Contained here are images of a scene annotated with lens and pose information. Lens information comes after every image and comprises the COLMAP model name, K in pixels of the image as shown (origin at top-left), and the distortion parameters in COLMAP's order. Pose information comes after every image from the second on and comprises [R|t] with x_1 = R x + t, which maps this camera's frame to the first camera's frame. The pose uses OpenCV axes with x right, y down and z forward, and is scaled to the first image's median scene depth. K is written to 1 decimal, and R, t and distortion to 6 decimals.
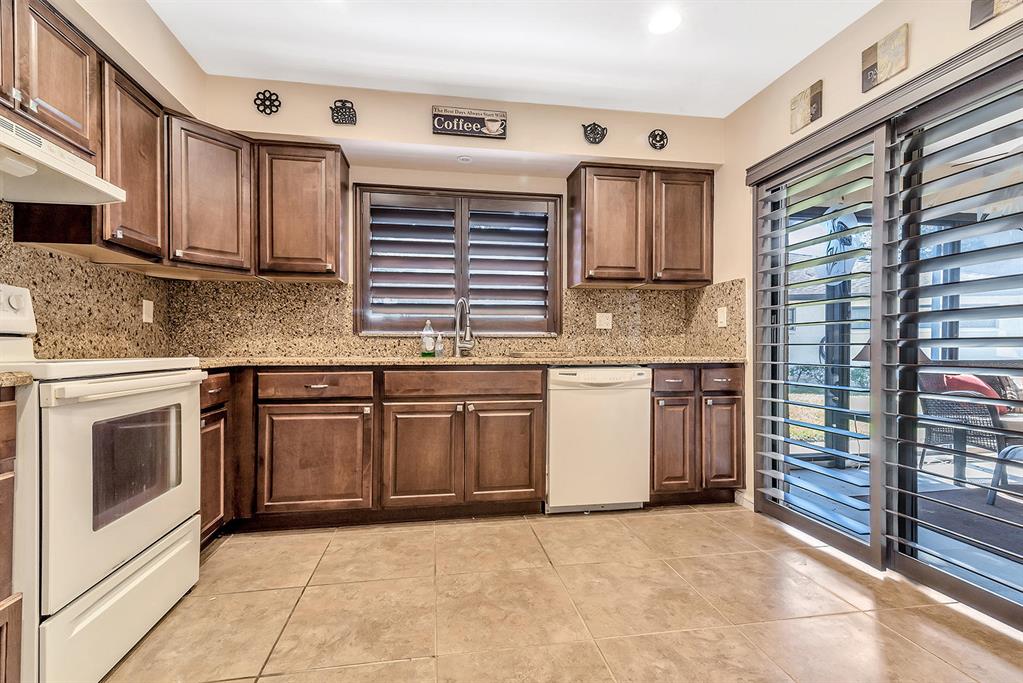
lens RADIAL K [[470.9, 0, 507.4], [0, 470.9, 343.5], [0, 0, 1]] dist [0.022499, -0.003437]
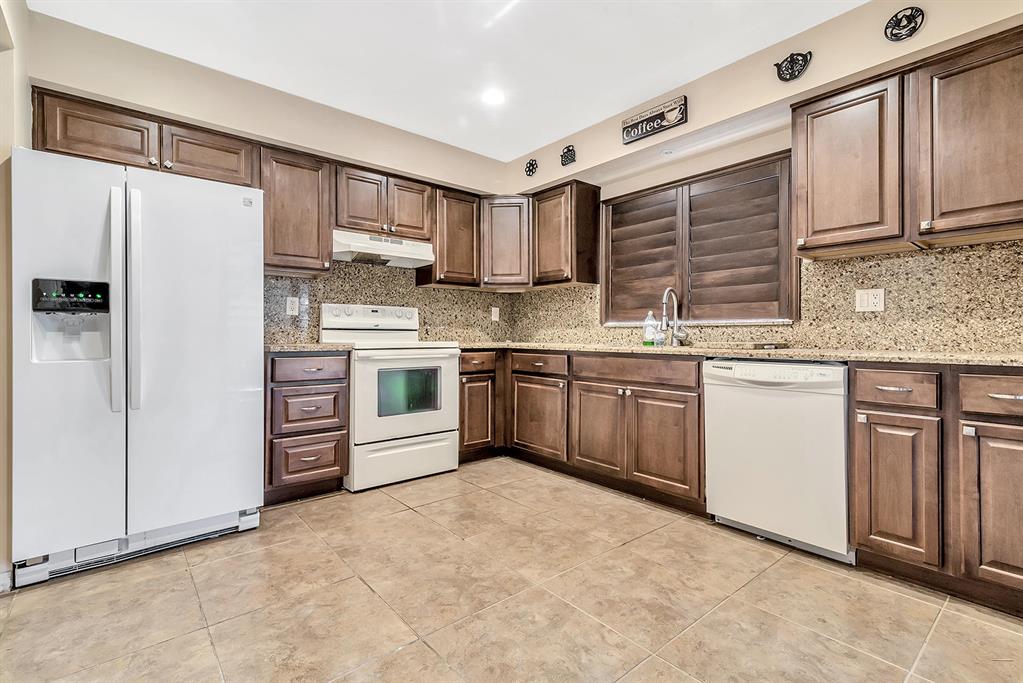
lens RADIAL K [[470.9, 0, 497.3], [0, 470.9, 328.5], [0, 0, 1]] dist [0.022499, -0.003437]
pose [[0.493675, -0.010512, -0.869583, 0.693799], [0.003954, 0.999944, -0.009843, -0.001078], [0.869638, 0.001421, 0.493688, 0.196799]]
